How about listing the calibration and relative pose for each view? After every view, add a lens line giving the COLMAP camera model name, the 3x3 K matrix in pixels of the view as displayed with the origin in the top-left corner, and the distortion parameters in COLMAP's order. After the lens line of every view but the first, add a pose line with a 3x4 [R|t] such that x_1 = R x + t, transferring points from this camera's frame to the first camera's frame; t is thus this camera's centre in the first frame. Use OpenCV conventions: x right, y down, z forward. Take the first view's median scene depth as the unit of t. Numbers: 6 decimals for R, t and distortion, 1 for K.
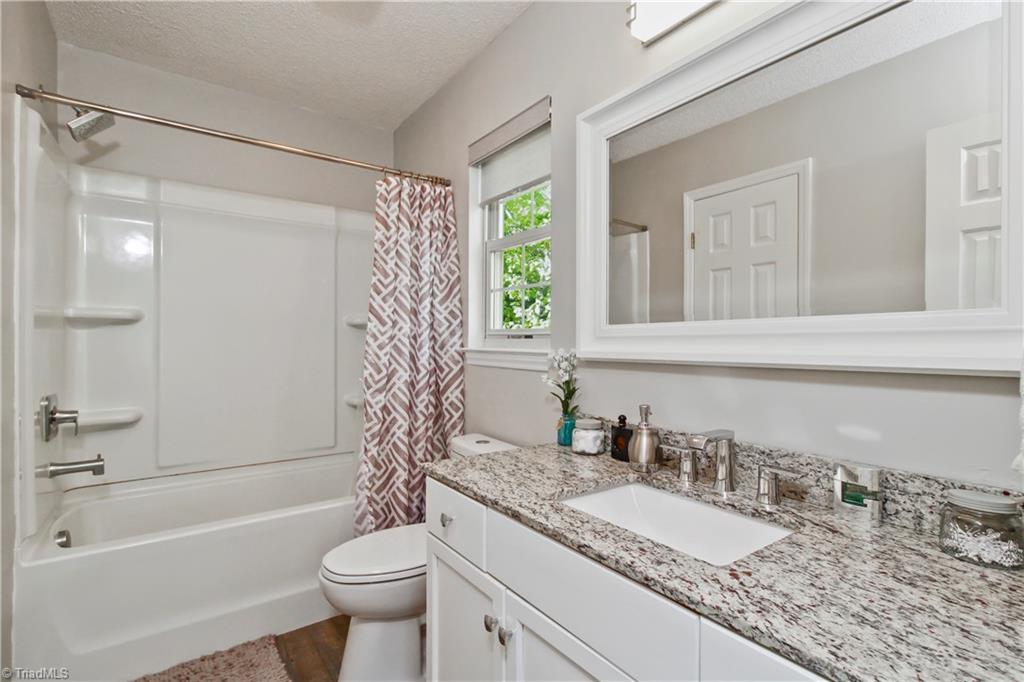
lens RADIAL K [[482.7, 0, 512.0], [0, 482.7, 341.0], [0, 0, 1]] dist [-0.001019, -0.000028]
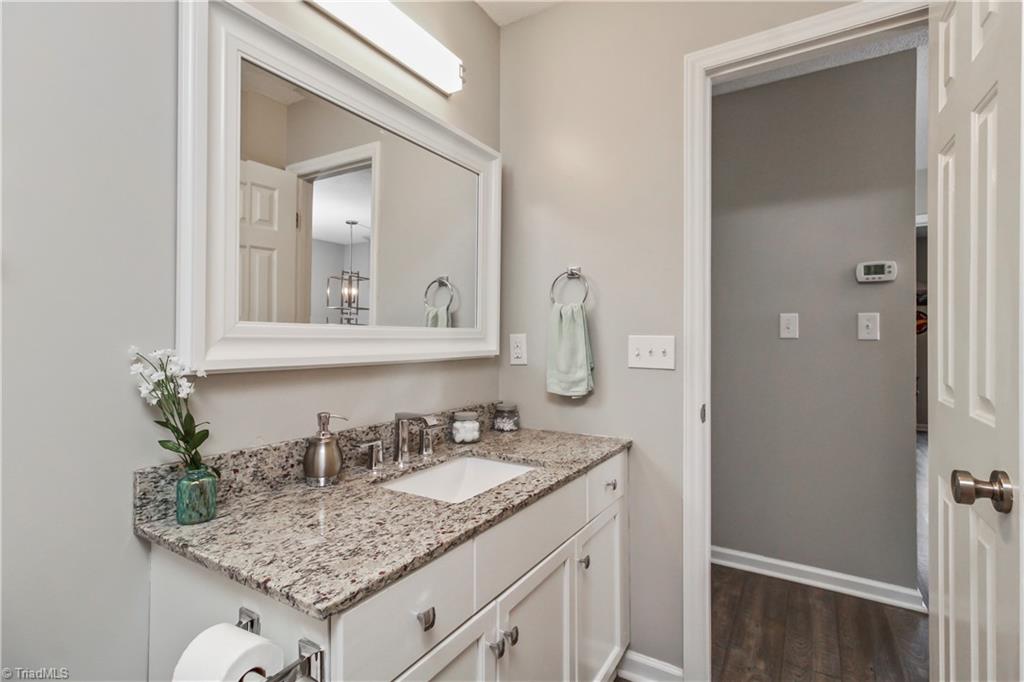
lens RADIAL K [[482.7, 0, 512.0], [0, 482.7, 341.0], [0, 0, 1]] dist [-0.001019, -0.000028]
pose [[-0.378851, -0.004905, 0.925445, -0.711038], [-0.005326, 0.999981, 0.003120, -0.005375], [-0.925442, -0.003747, -0.378870, 1.041489]]
